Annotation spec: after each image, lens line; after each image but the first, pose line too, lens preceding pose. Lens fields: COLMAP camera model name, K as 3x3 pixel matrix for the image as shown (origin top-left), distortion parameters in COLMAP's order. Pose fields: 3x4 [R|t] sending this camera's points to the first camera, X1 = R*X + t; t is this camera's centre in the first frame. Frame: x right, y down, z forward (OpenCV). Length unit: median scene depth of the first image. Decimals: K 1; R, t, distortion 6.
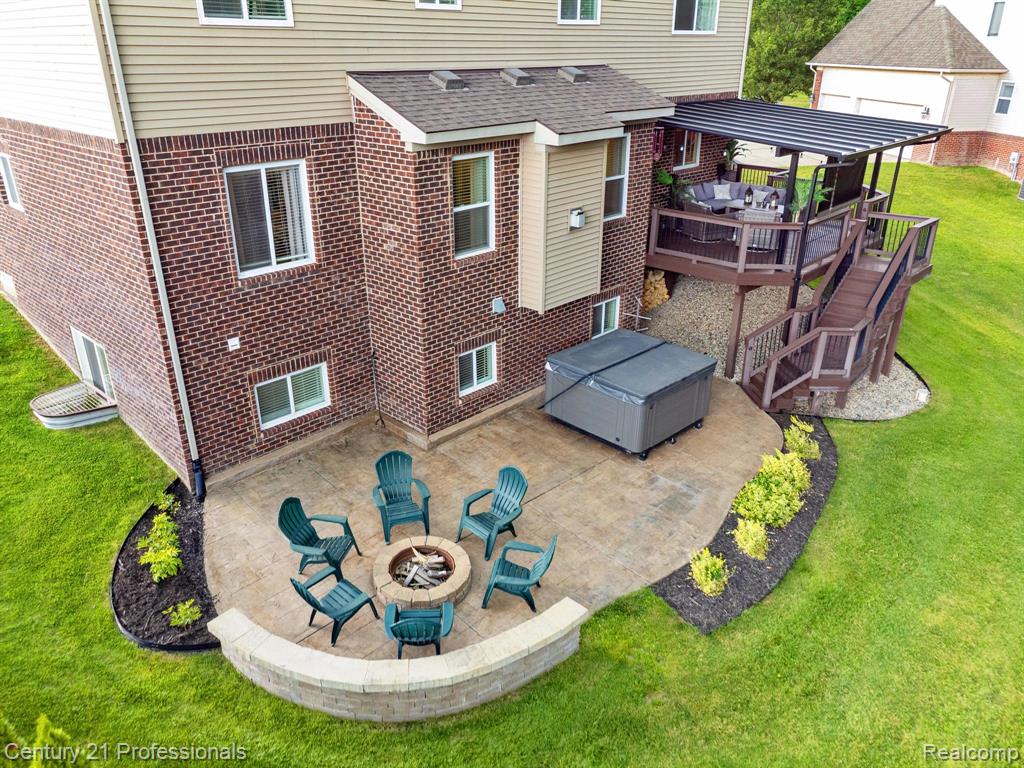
lens RADIAL K [[760.8, 0, 511.9], [0, 760.8, 388.8], [0, 0, 1]] dist [0.014532, -0.002460]
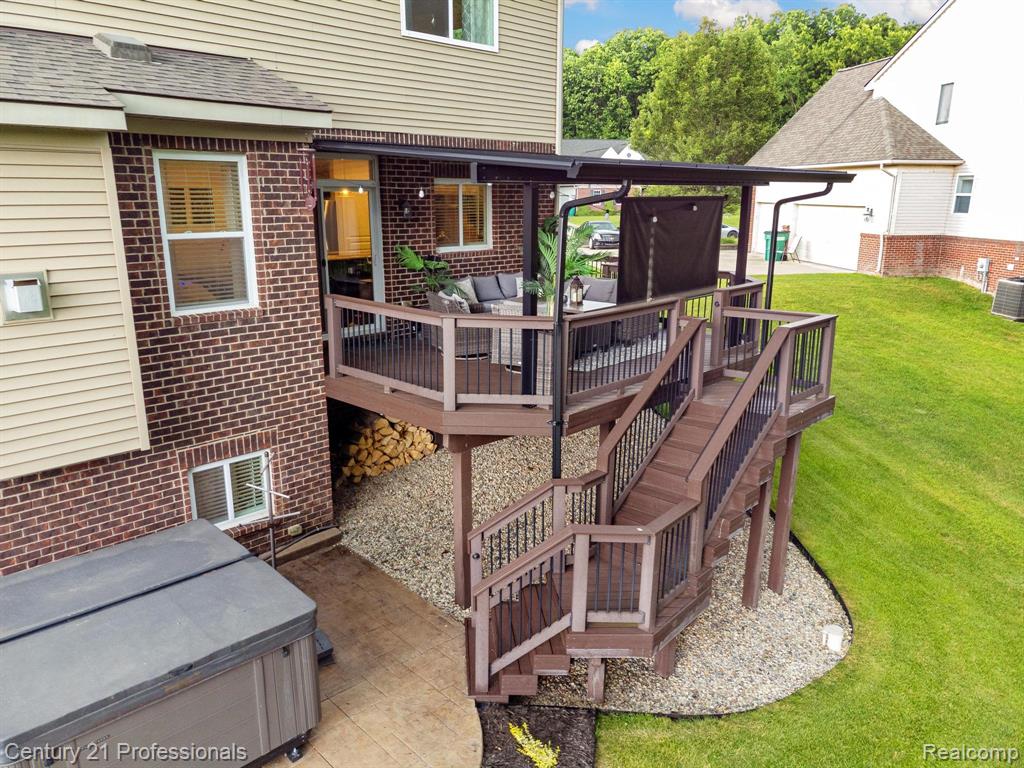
lens RADIAL K [[760.8, 0, 511.9], [0, 760.8, 388.8], [0, 0, 1]] dist [0.014532, -0.002460]
pose [[0.999996, 0.001688, -0.002449, 0.404574], [-0.002087, 0.984863, -0.173323, -0.090643], [0.002120, 0.173327, 0.984862, 0.573193]]
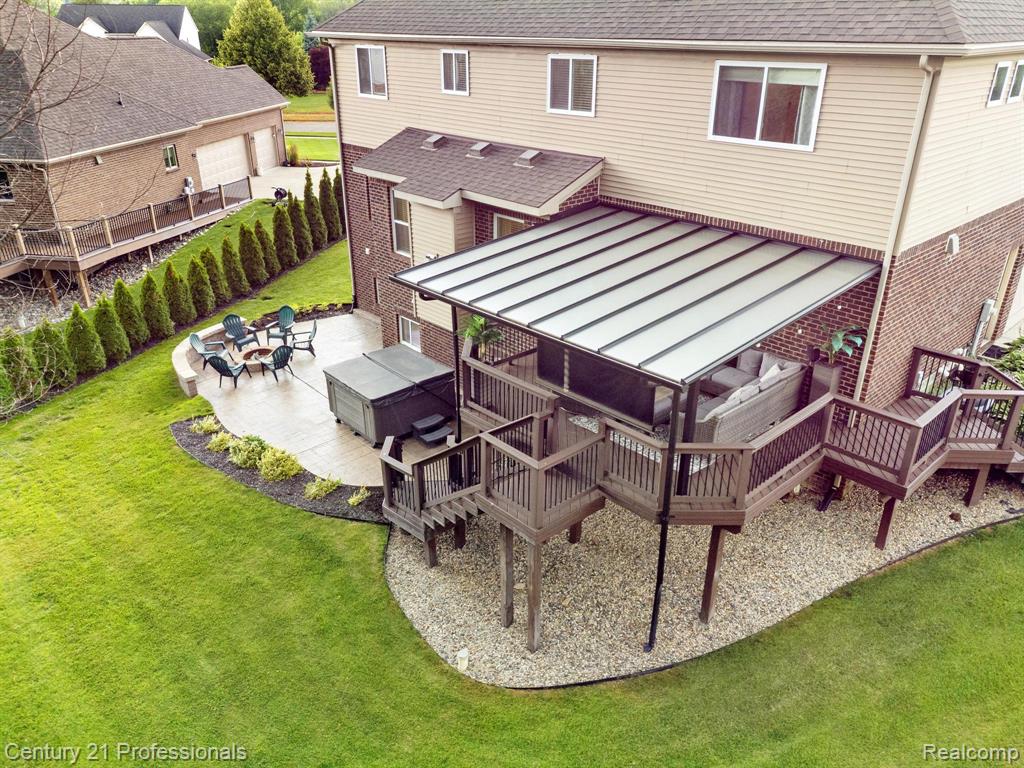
lens RADIAL K [[771.5, 0, 512.0], [0, 771.5, 384.0], [0, 0, 1]] dist [0.010783, 0.006794]
pose [[-0.055638, 0.424839, -0.903558, 1.391894], [-0.414750, 0.813355, 0.407966, -0.665314], [0.908233, 0.397449, 0.130949, 1.079292]]
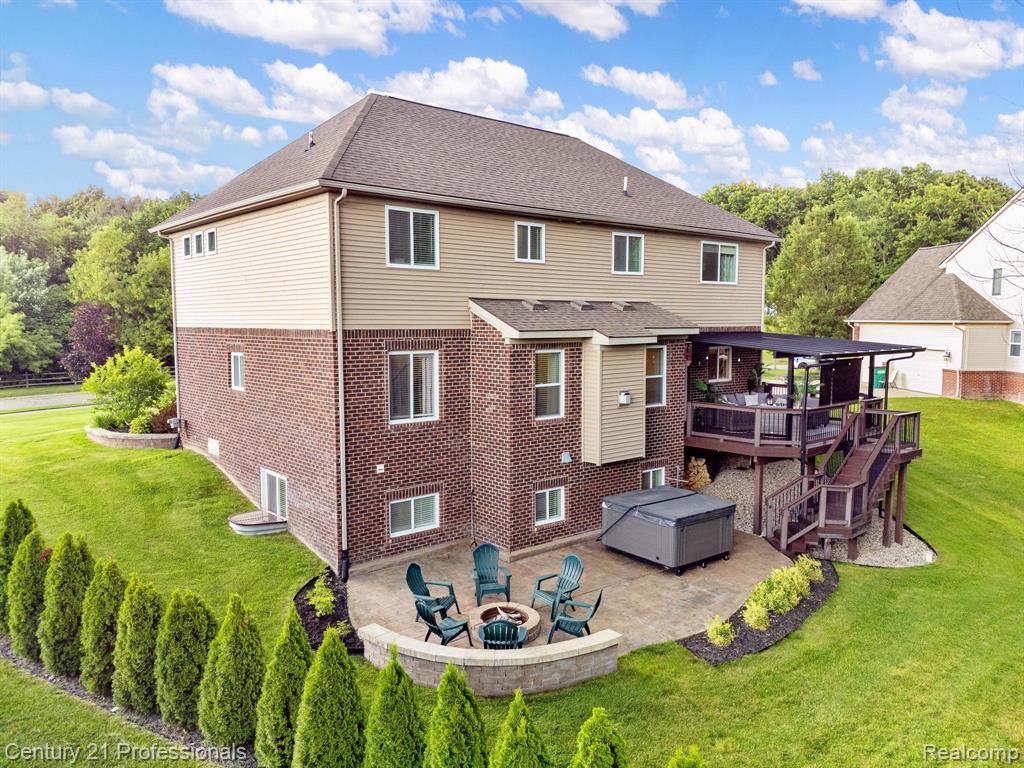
lens RADIAL K [[771.5, 0, 512.0], [0, 771.5, 384.0], [0, 0, 1]] dist [0.010783, 0.006794]
pose [[0.994369, 0.005975, -0.105802, 0.031521], [-0.041312, 0.941272, -0.335112, 0.237882], [0.097586, 0.337595, 0.936219, -0.347356]]
